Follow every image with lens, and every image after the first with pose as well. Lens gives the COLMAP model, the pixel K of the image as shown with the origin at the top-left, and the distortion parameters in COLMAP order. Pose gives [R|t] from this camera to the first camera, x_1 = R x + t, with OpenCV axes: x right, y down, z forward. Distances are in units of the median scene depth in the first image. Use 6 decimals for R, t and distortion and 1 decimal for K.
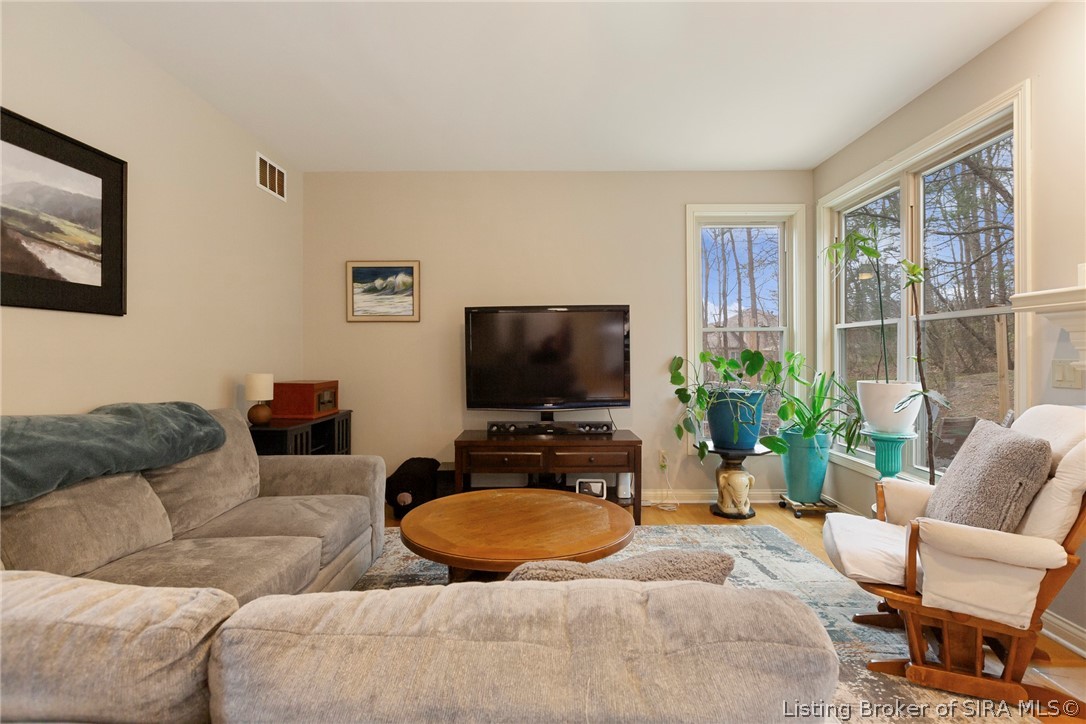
lens RADIAL K [[521.6, 0, 540.2], [0, 521.6, 356.9], [0, 0, 1]] dist [-0.000034, -0.000310]
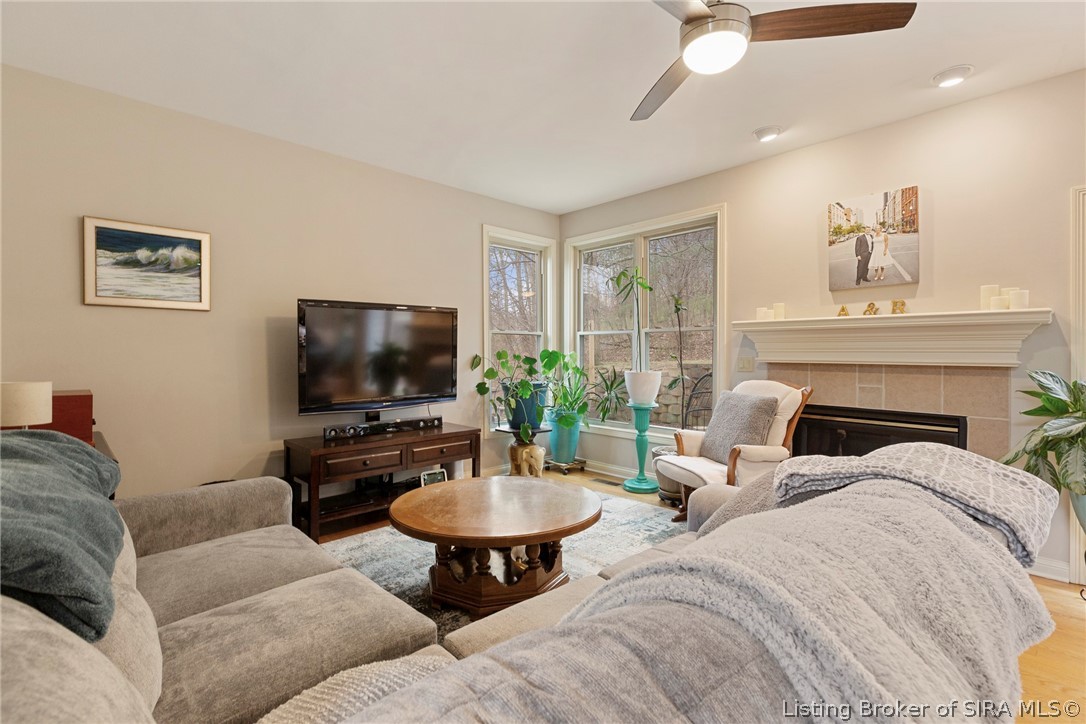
lens RADIAL K [[507.3, 0, 543.0], [0, 507.3, 362.0], [0, 0, 1]] dist [0.019259, -0.000066]
pose [[0.717158, -0.010037, 0.696838, -0.420903], [0.000074, 0.999897, 0.014326, -0.001278], [-0.696910, -0.010222, 0.717085, 0.093511]]
